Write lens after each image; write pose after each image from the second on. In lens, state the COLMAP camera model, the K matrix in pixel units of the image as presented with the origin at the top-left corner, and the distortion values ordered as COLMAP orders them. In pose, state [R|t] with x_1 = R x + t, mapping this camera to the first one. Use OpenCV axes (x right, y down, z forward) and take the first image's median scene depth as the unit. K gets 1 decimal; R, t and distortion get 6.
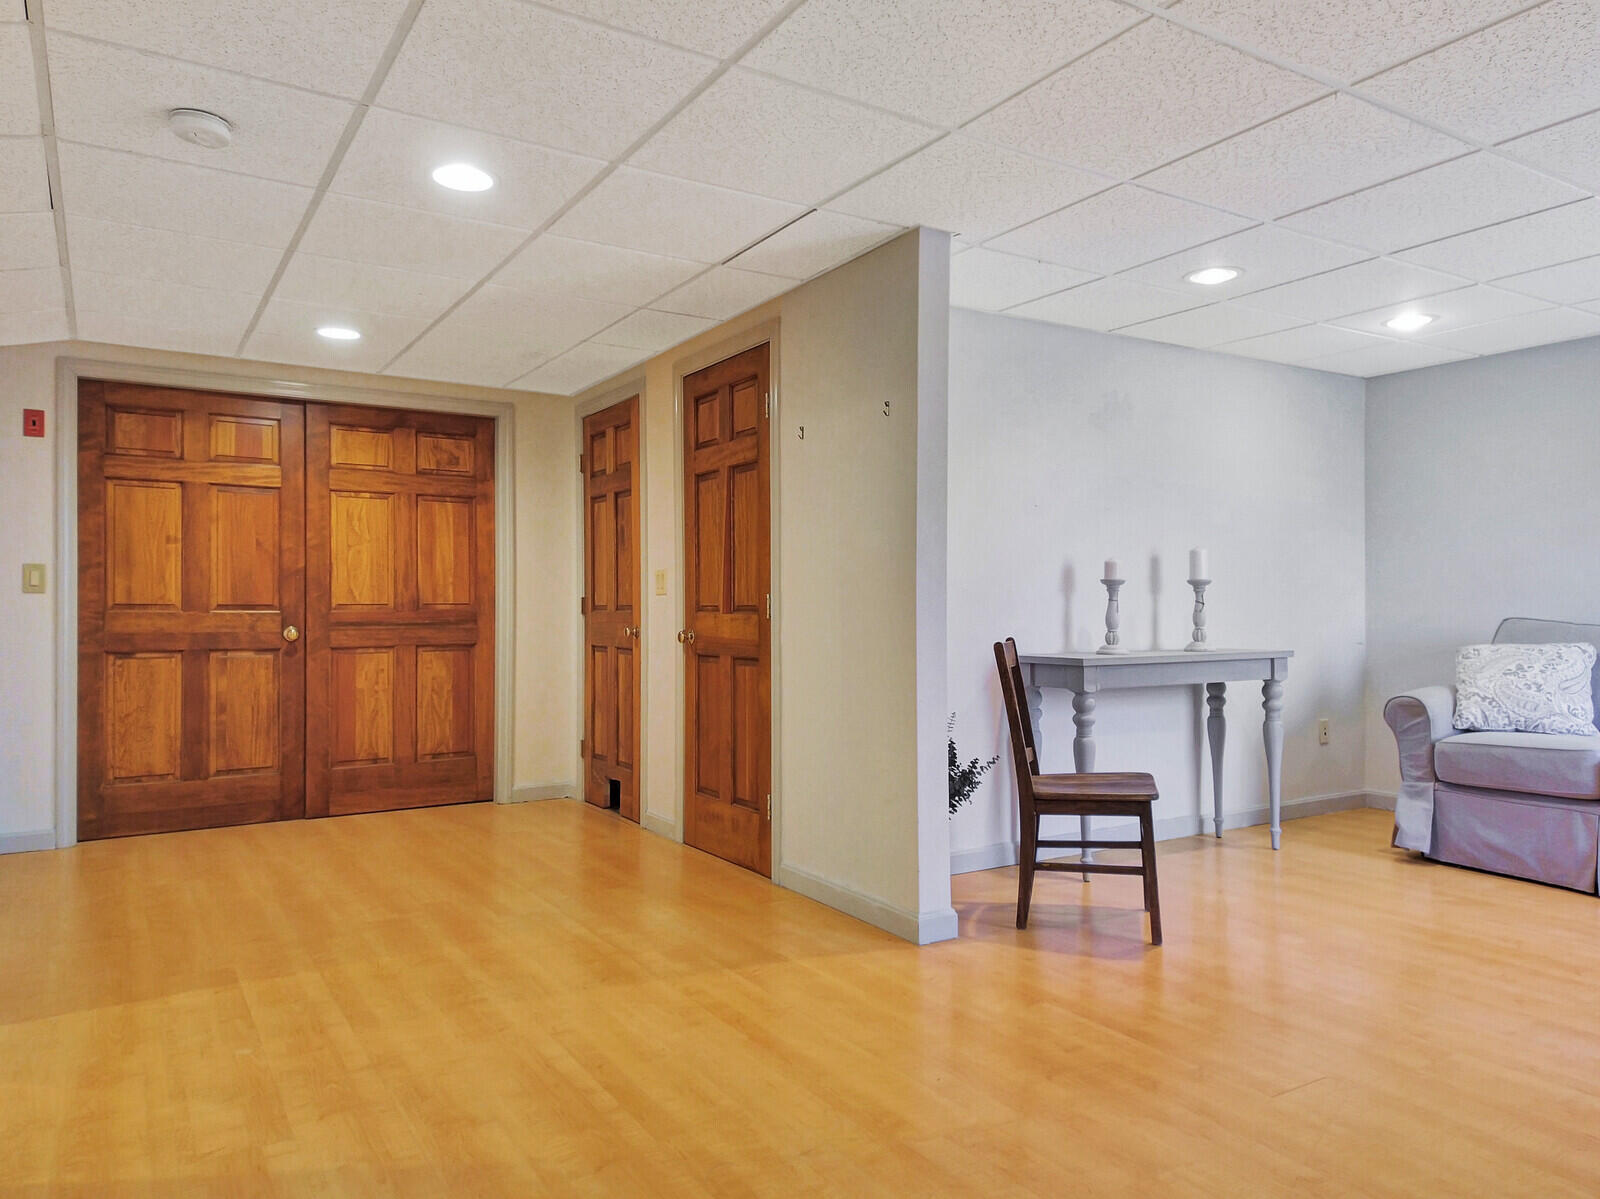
lens RADIAL K [[1117.5, 0, 803.2], [0, 1117.5, 600.3], [0, 0, 1]] dist [-0.006631, -0.020710]
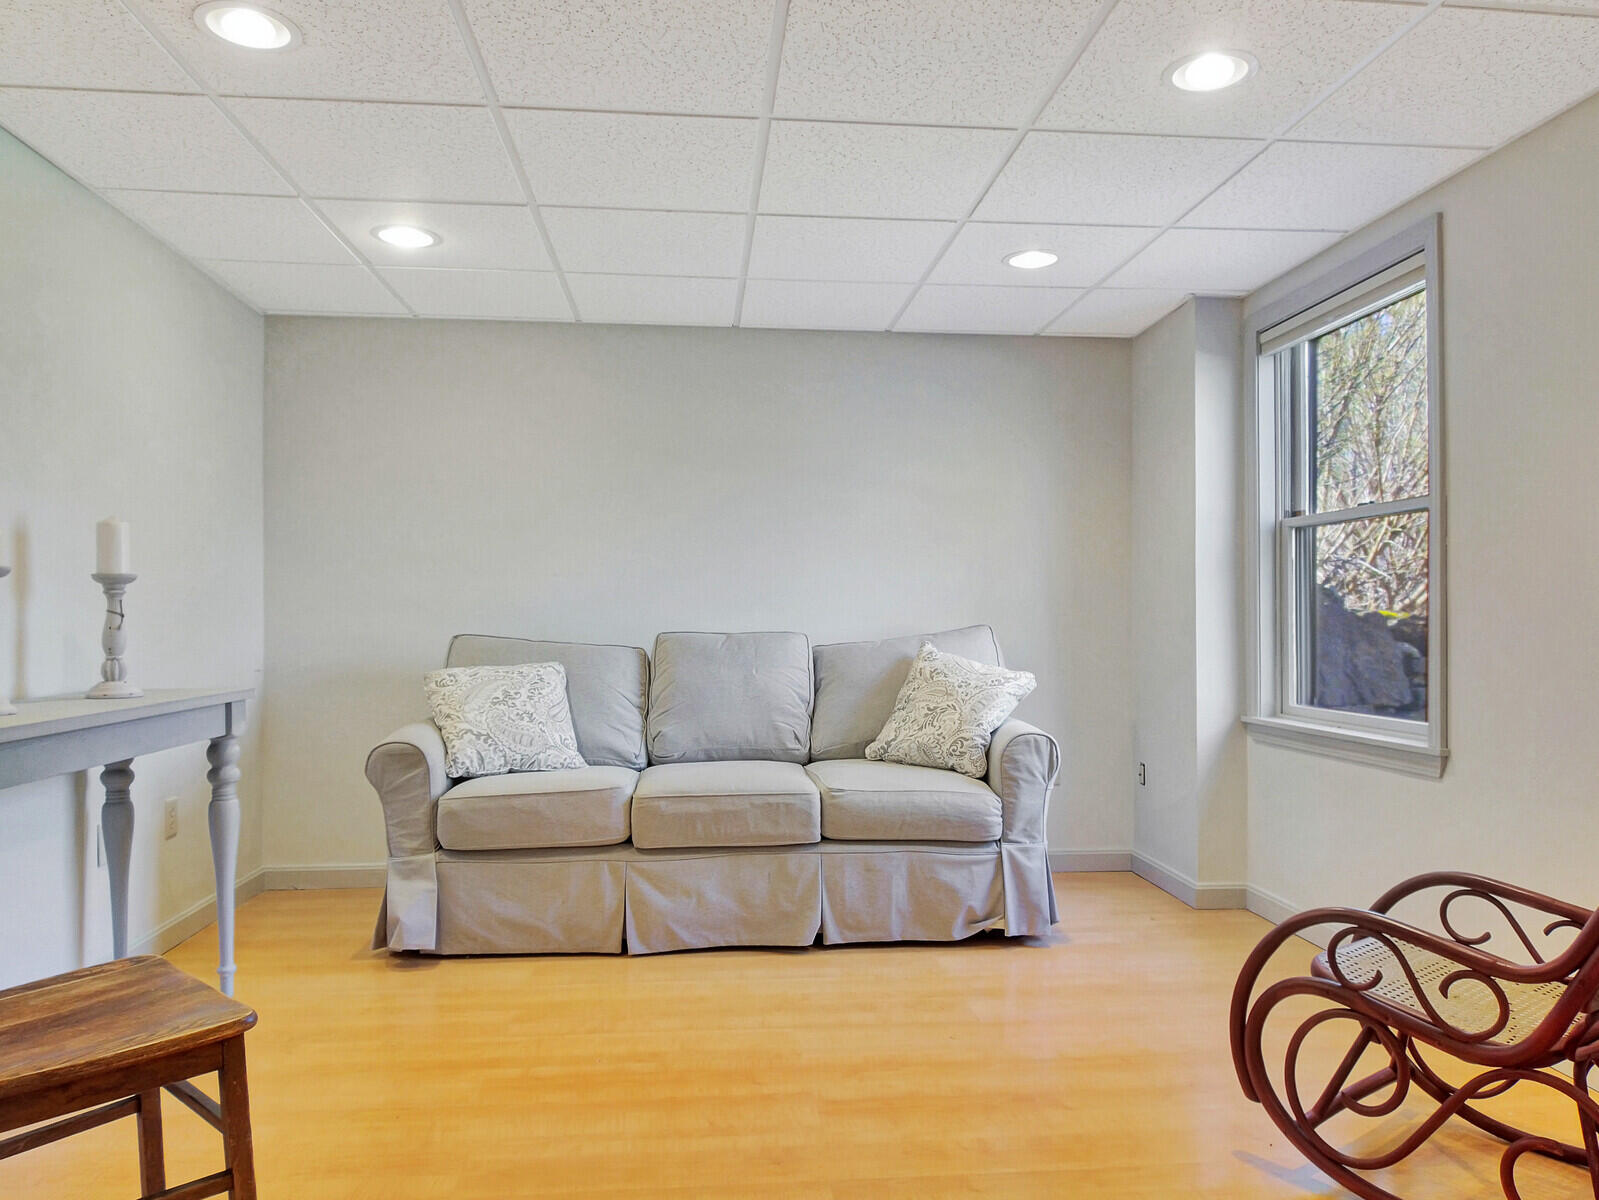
lens RADIAL K [[1116.9, 0, 783.4], [0, 1116.9, 615.6], [0, 0, 1]] dist [-0.006631, -0.020710]
pose [[0.460134, 0.004250, 0.887839, 0.002080], [0.000683, 0.999987, -0.005140, 0.006422], [-0.887849, 0.002972, 0.460125, 0.440568]]
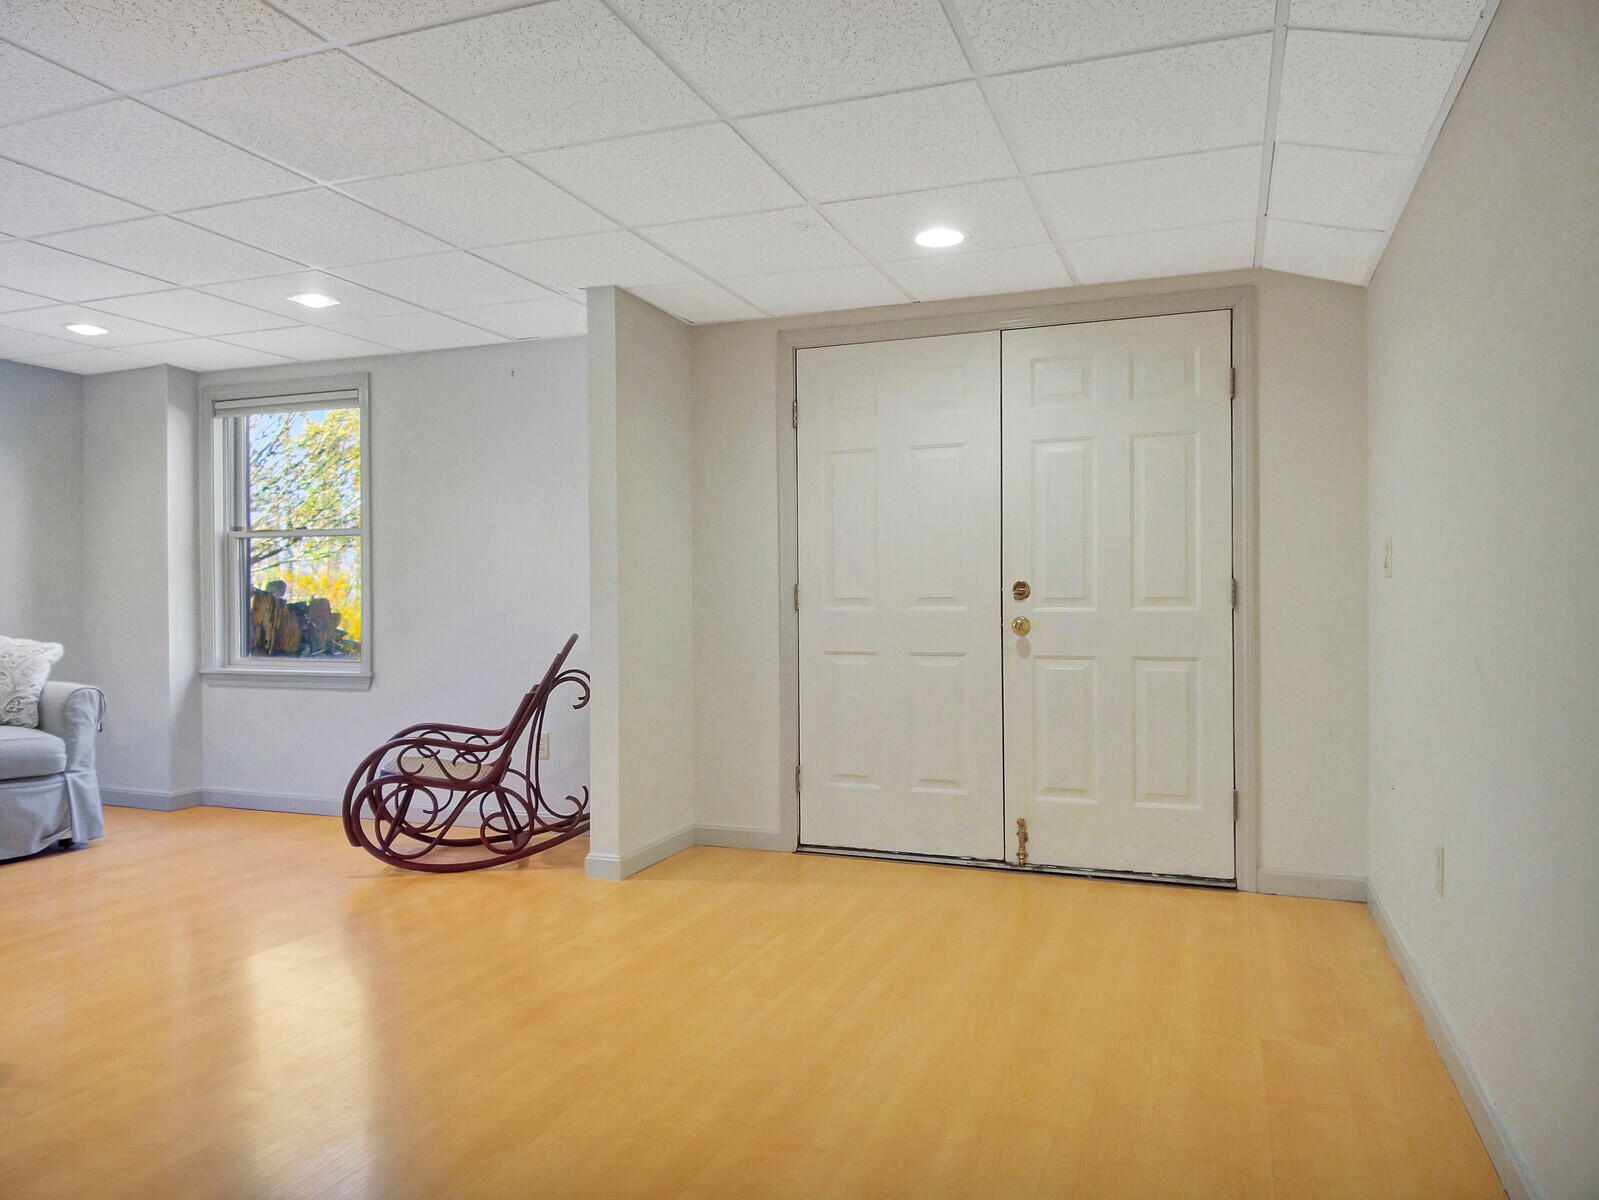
lens RADIAL K [[1116.9, 0, 804.8], [0, 1116.9, 599.0], [0, 0, 1]] dist [-0.006631, -0.020710]
pose [[-0.612870, -0.003778, 0.790175, -0.479599], [0.000073, 0.999988, 0.004837, -0.003274], [-0.790184, 0.003022, -0.612863, 0.773405]]
